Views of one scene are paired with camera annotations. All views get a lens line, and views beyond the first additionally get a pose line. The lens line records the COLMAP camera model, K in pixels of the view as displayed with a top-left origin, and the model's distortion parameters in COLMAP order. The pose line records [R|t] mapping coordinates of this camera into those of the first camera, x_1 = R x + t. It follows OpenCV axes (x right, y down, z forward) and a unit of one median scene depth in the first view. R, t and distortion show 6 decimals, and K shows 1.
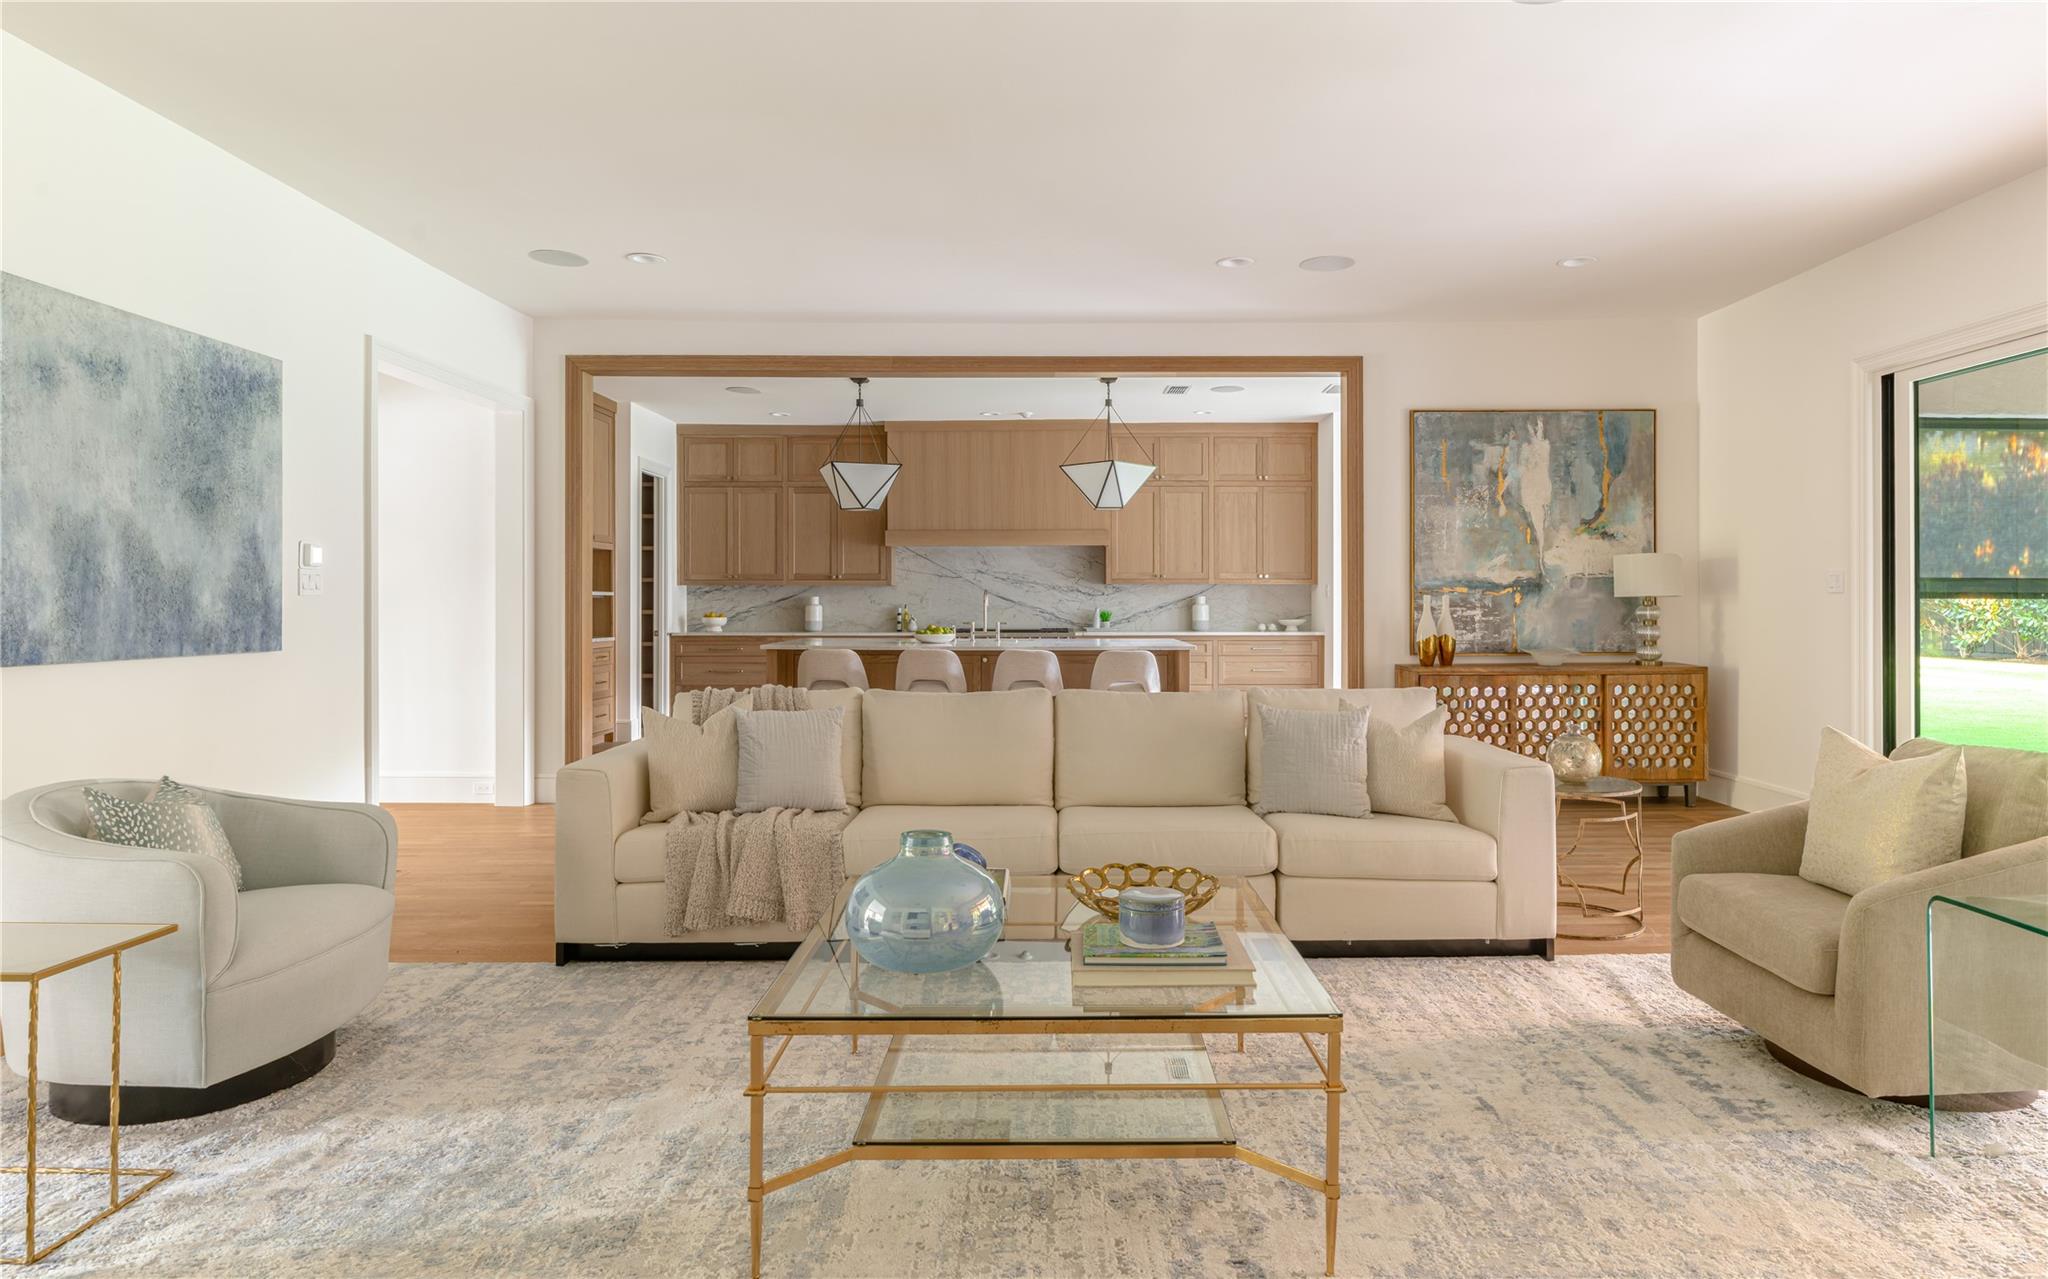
lens RADIAL K [[1153.7, 0, 1051.6], [0, 1153.7, 598.4], [0, 0, 1]] dist [0.000273, 0.001358]
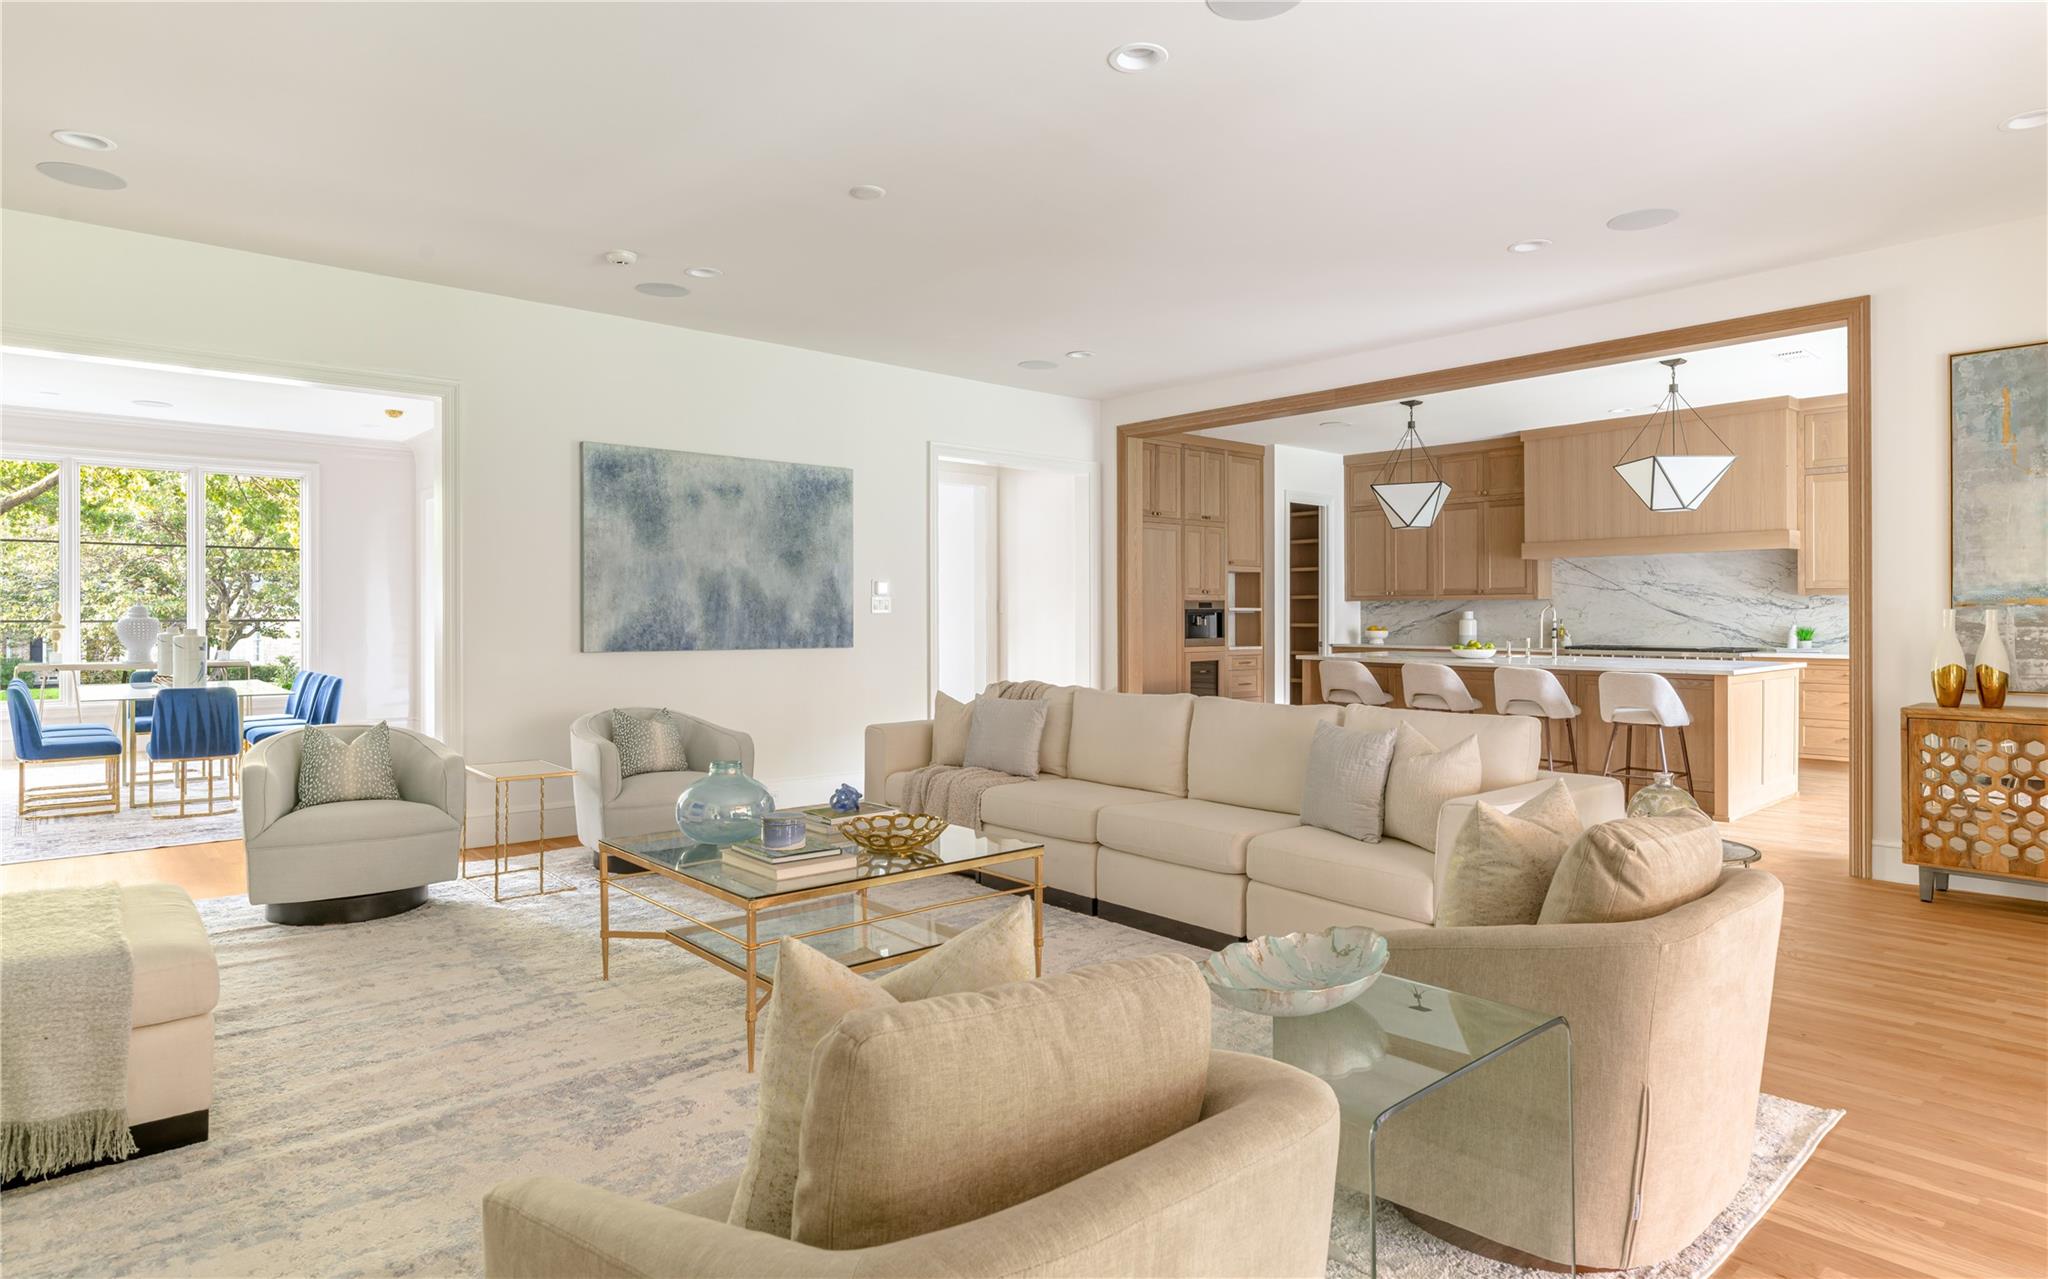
lens RADIAL K [[1114.3, 0, 1024.0], [0, 1114.3, 639.5], [0, 0, 1]] dist [-0.003036, 0.000528]
pose [[0.659368, 0.016554, -0.751638, 0.365082], [0.002519, 0.999703, 0.024228, -0.001740], [0.751816, -0.017868, 0.659131, 0.076610]]
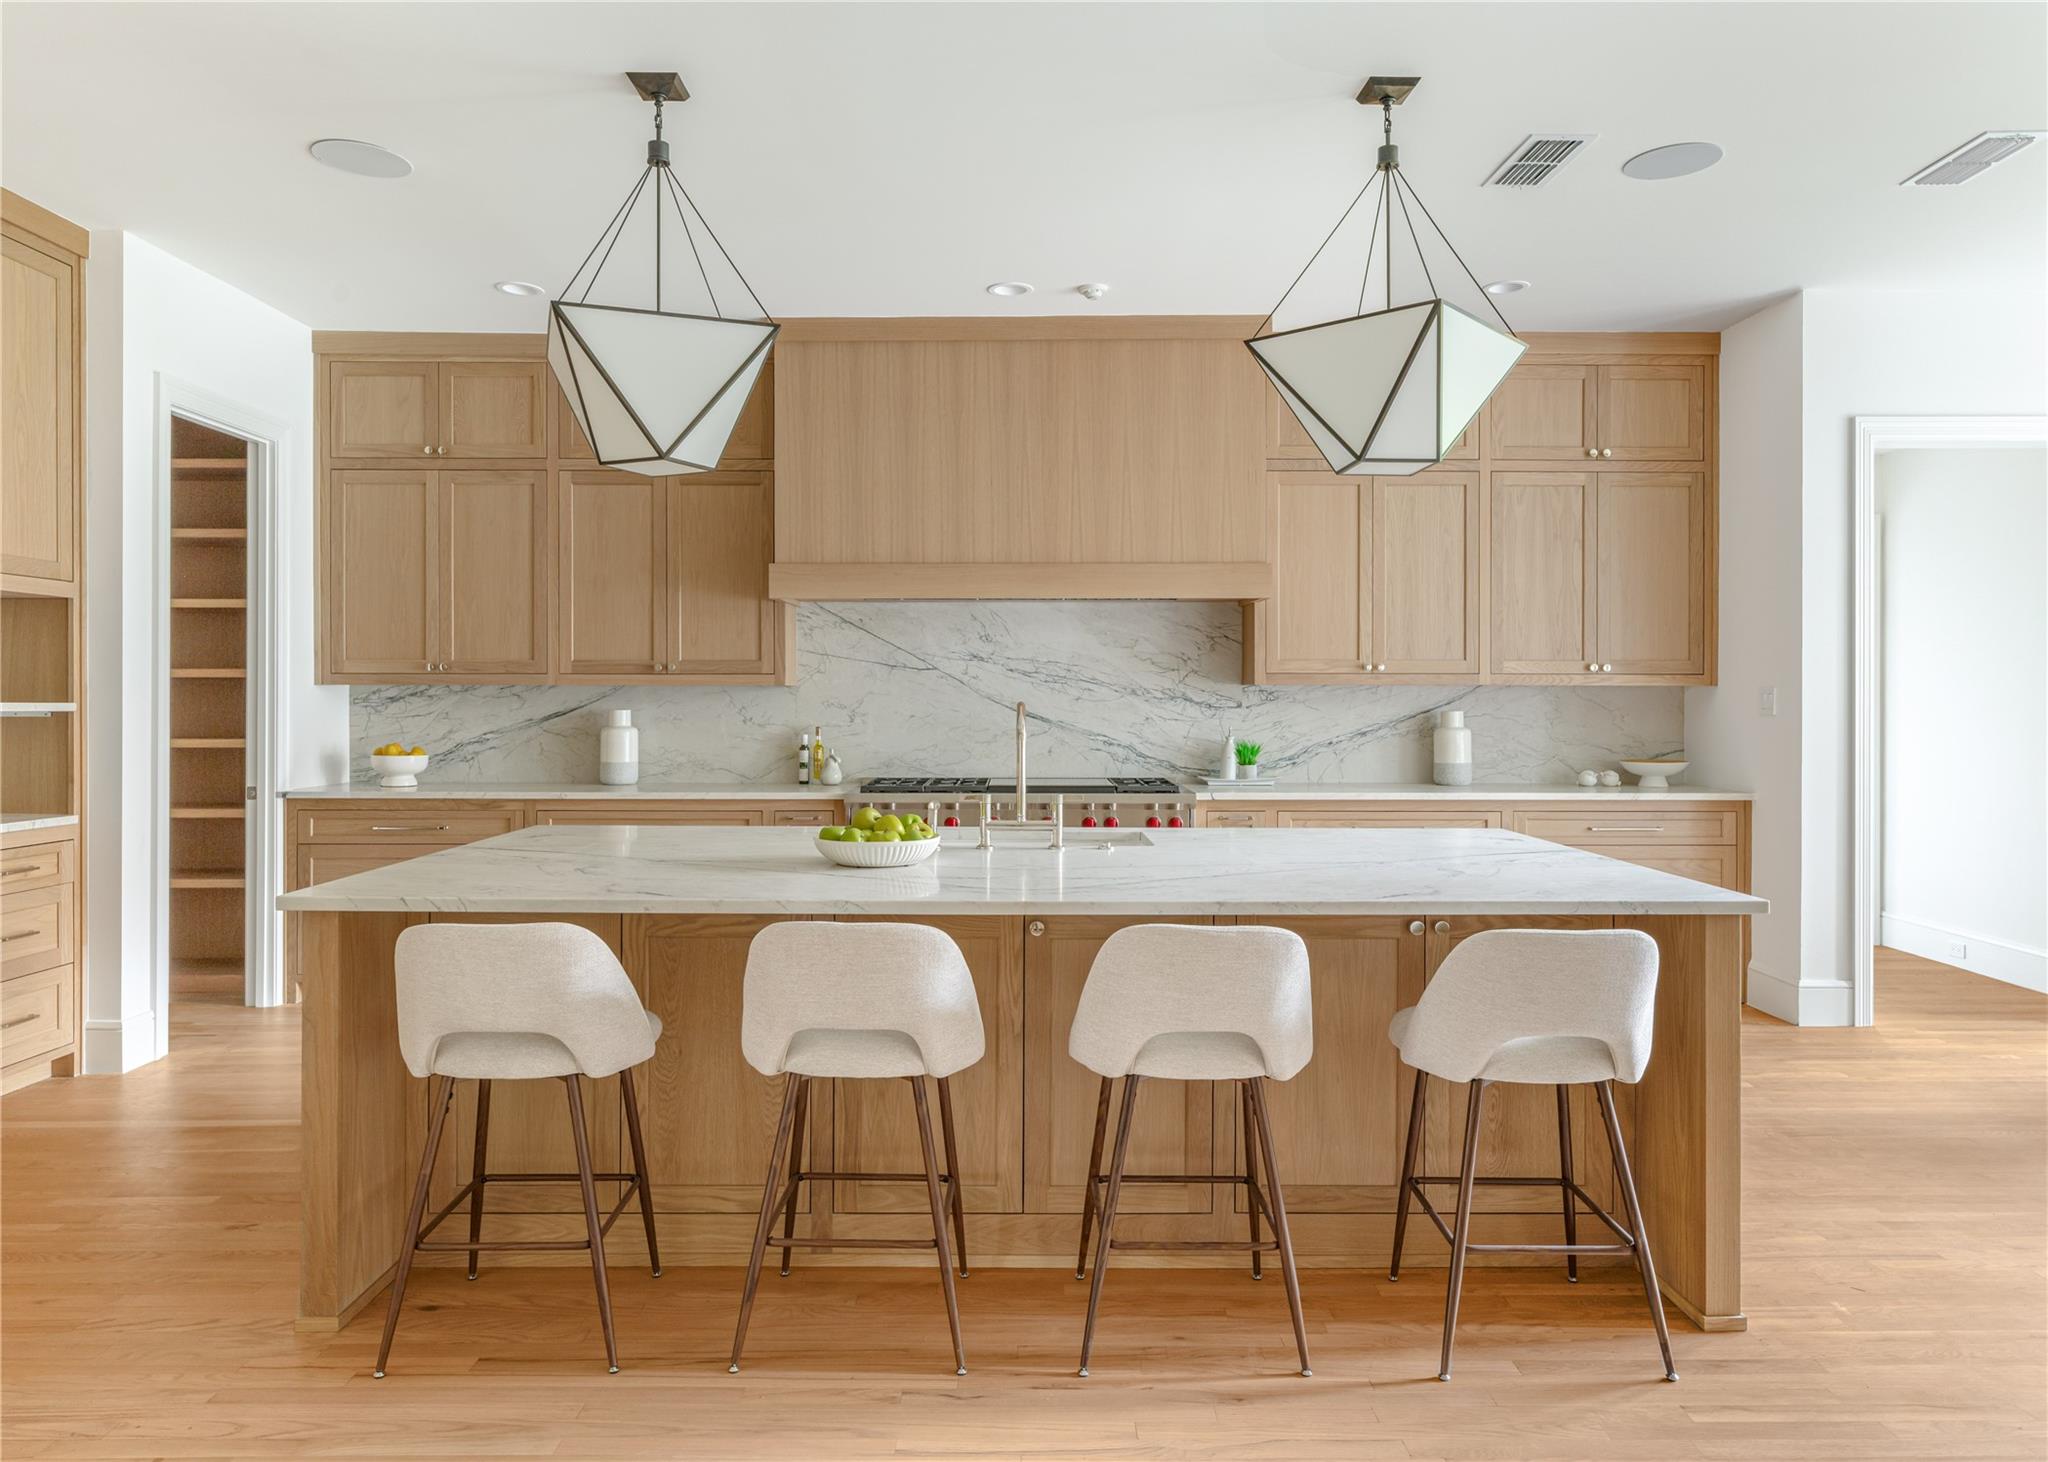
lens RADIAL K [[1323.1, 0, 1026.0], [0, 1323.1, 687.3], [0, 0, 1]] dist [0.008785, 0.000318]
pose [[0.999973, 0.002463, 0.006864, -0.061177], [-0.002418, 0.999975, -0.006585, -0.009881], [-0.006880, 0.006569, 0.999955, 0.618664]]
